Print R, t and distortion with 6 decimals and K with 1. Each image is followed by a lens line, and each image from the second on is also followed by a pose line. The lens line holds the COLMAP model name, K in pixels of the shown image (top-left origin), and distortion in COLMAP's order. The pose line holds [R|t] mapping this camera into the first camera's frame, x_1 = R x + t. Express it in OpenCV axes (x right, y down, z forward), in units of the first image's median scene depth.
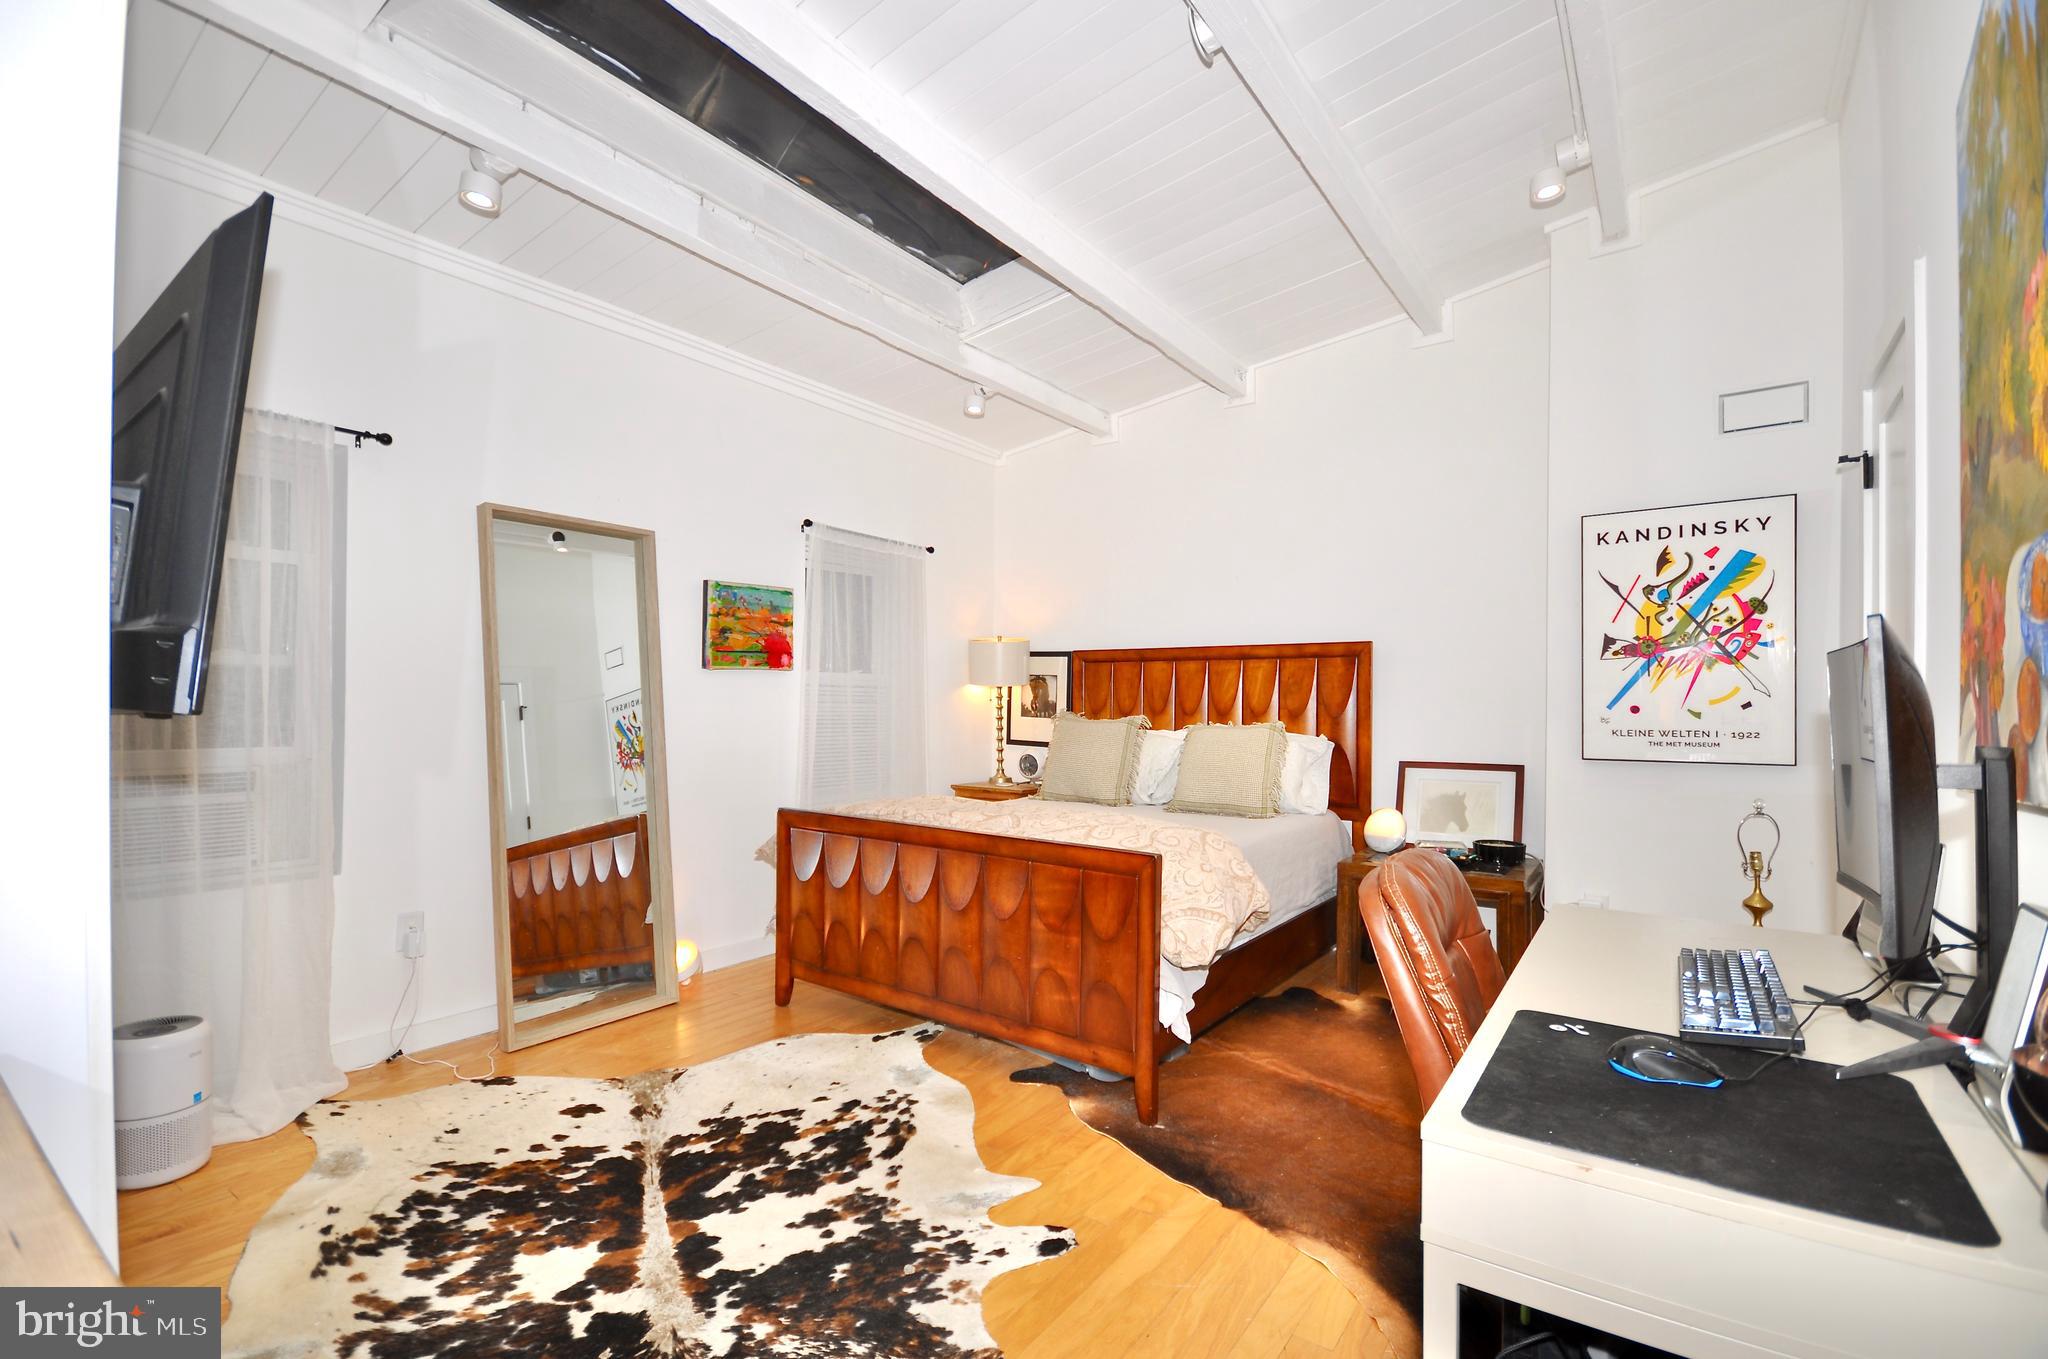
lens RADIAL K [[910.5, 0, 1018.1], [0, 910.5, 690.3], [0, 0, 1]] dist [0.000205, -0.000008]
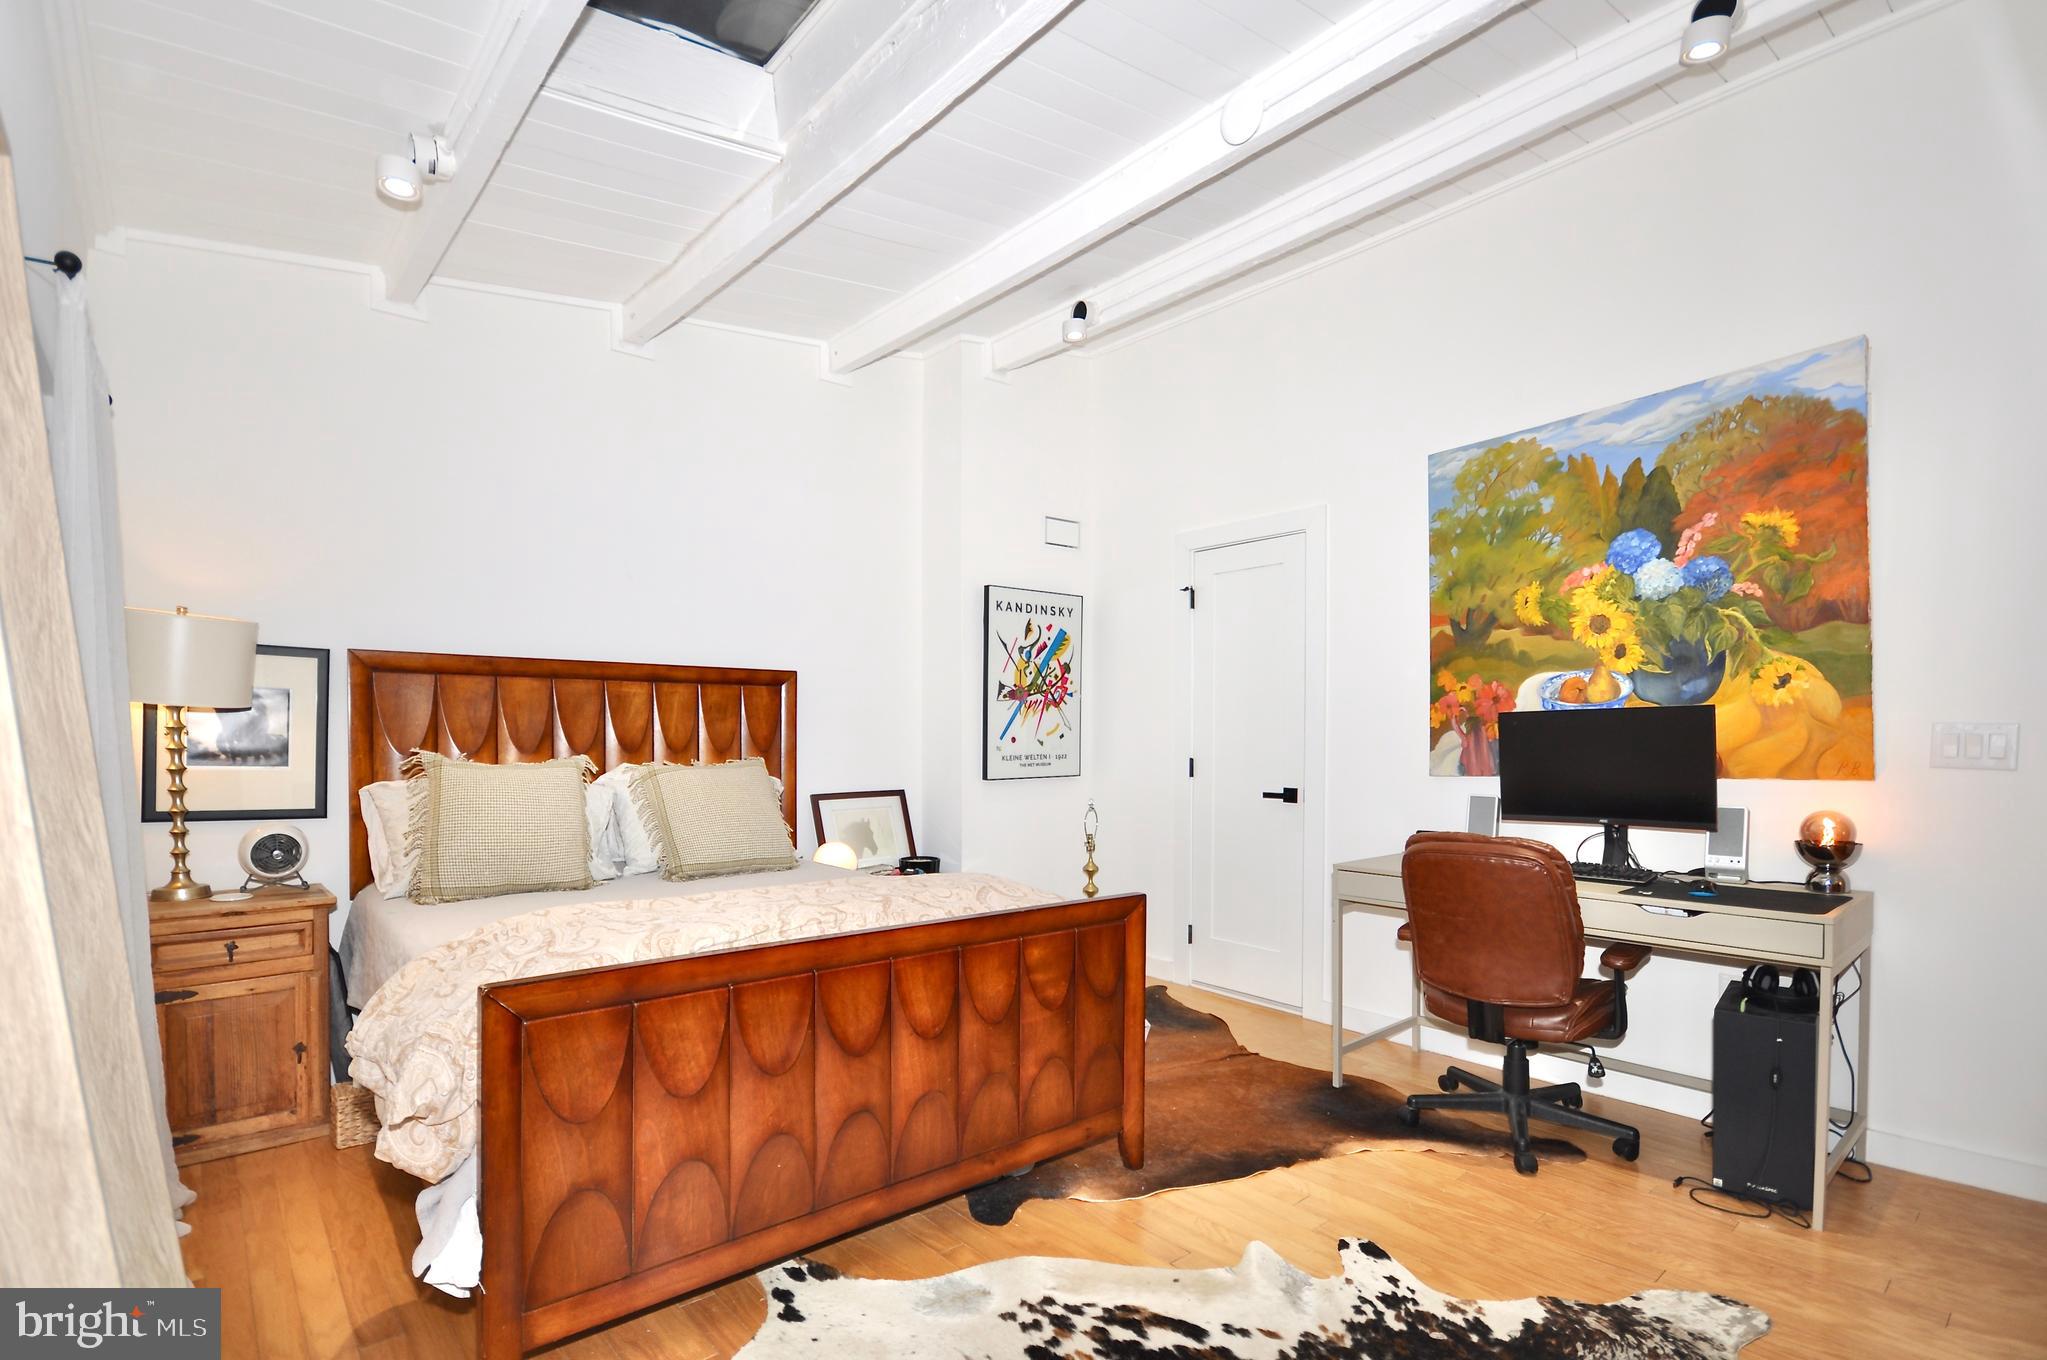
lens RADIAL K [[951.3, 0, 1018.0], [0, 951.3, 747.1], [0, 0, 1]] dist [0.000111, -0.000081]
pose [[0.235623, -0.017959, 0.971679, -0.678399], [-0.011333, 0.999710, 0.021226, 0.002549], [-0.971778, -0.016014, 0.235351, 0.692739]]
